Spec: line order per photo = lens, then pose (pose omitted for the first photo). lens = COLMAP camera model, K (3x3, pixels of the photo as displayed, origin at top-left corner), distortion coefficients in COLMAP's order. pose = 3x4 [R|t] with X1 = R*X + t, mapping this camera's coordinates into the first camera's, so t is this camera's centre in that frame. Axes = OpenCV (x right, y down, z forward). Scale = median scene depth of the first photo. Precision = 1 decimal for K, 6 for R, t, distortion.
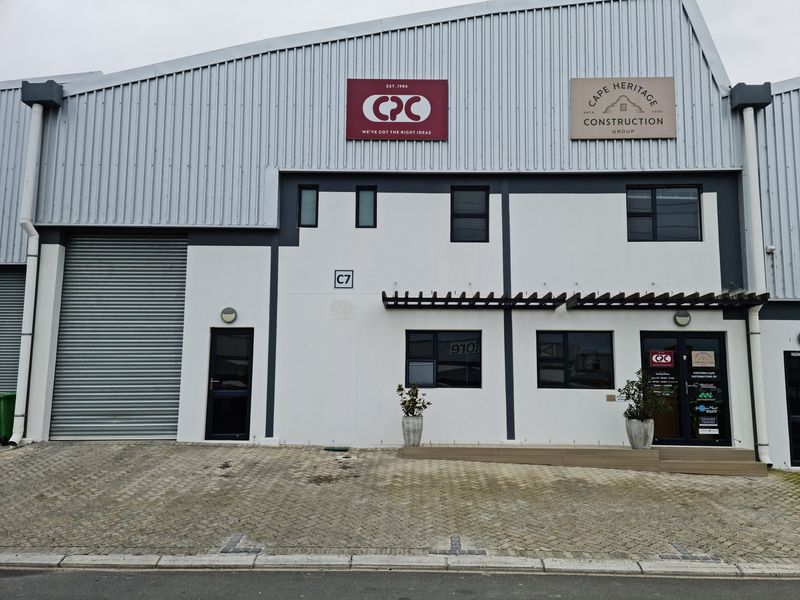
lens RADIAL K [[644.6, 0, 400.0], [0, 644.6, 300.0], [0, 0, 1]] dist [0.061139, -0.002856]
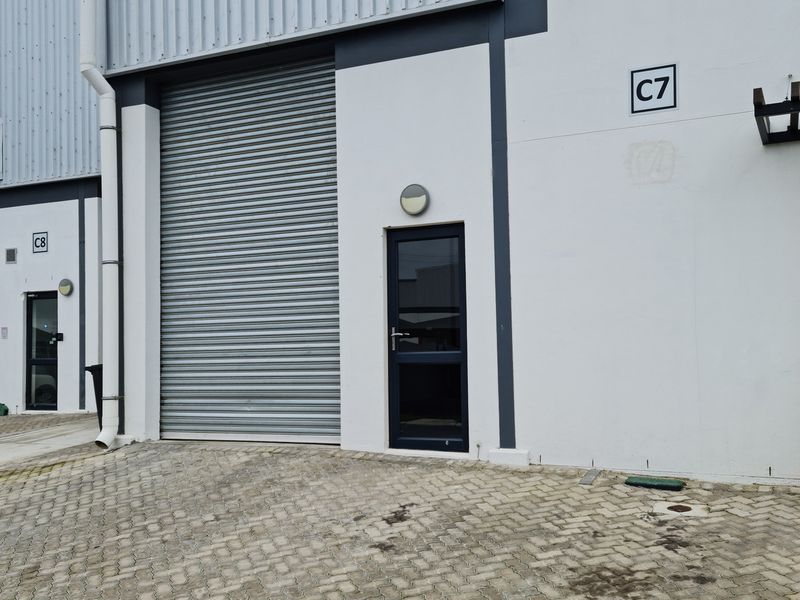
lens RADIAL K [[884.9, 0, 400.0], [0, 884.9, 300.0], [0, 0, 1]] dist [0.099221, -0.039716]
pose [[0.918316, -0.042425, -0.393567, -0.013554], [0.075214, 0.994828, 0.068260, 0.052570], [0.388636, -0.092286, 0.916758, 0.373884]]
